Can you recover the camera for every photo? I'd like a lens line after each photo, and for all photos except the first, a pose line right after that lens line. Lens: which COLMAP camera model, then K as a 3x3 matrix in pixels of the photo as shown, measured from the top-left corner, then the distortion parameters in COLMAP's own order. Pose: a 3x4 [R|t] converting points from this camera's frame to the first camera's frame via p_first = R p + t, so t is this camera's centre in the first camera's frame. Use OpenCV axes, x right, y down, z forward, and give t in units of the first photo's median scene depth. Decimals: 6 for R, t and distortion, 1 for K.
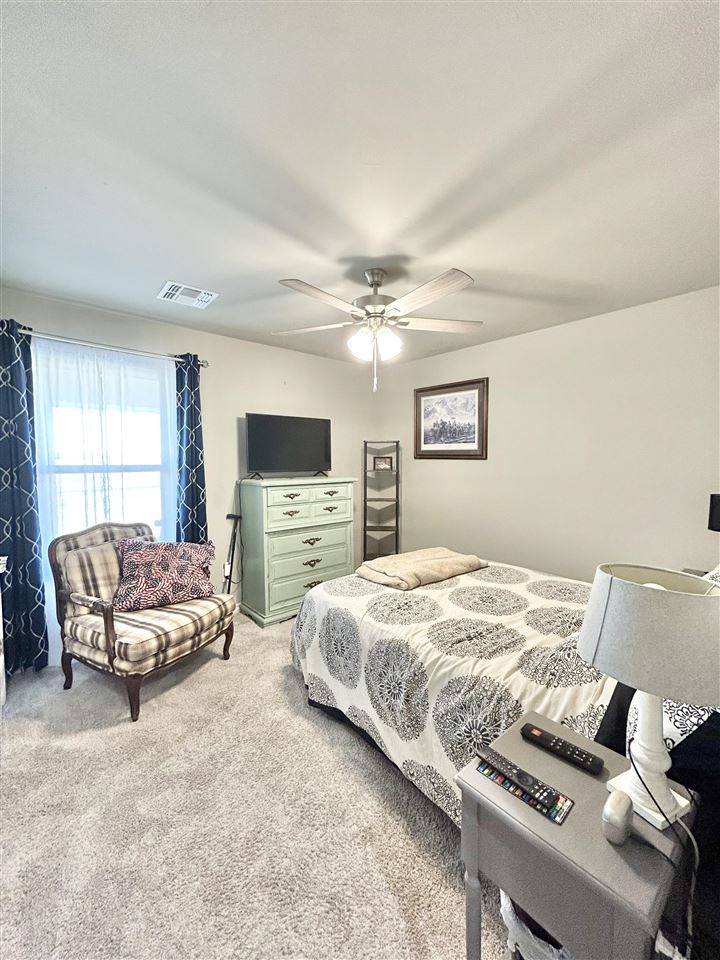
lens RADIAL K [[388.1, 0, 360.0], [0, 388.1, 480.0], [0, 0, 1]] dist [-0.001052, -0.000085]
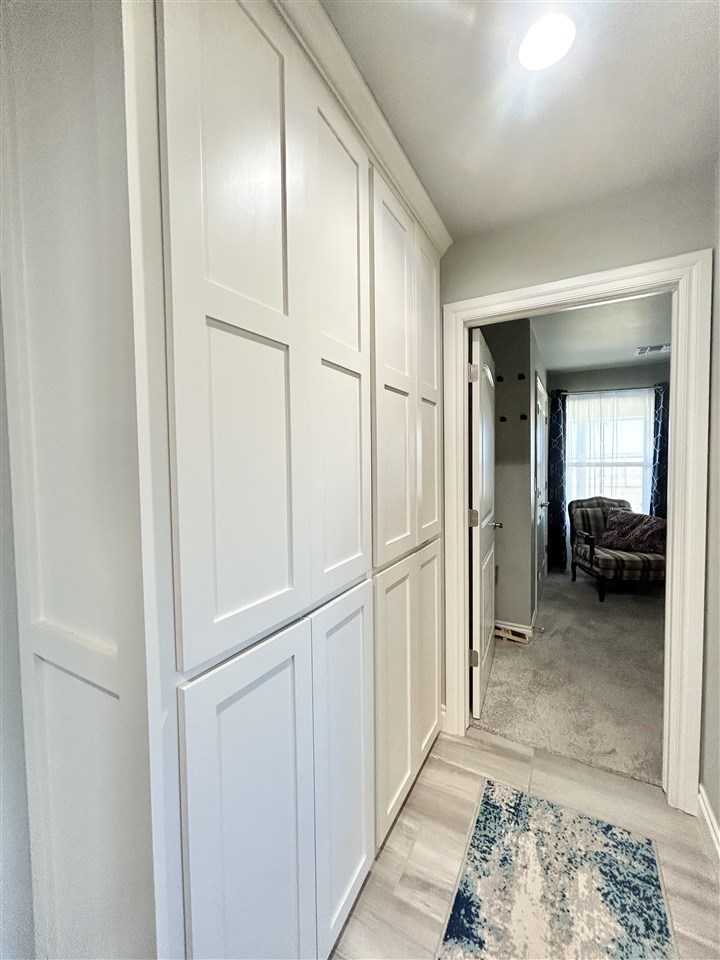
lens RADIAL K [[388.1, 0, 360.0], [0, 388.1, 480.0], [0, 0, 1]] dist [-0.001052, -0.000085]
pose [[0.334712, 0.041018, -0.941427, 0.641218], [-0.031377, 0.998983, 0.032370, 0.019237], [0.941798, 0.018704, 0.335659, -0.606243]]
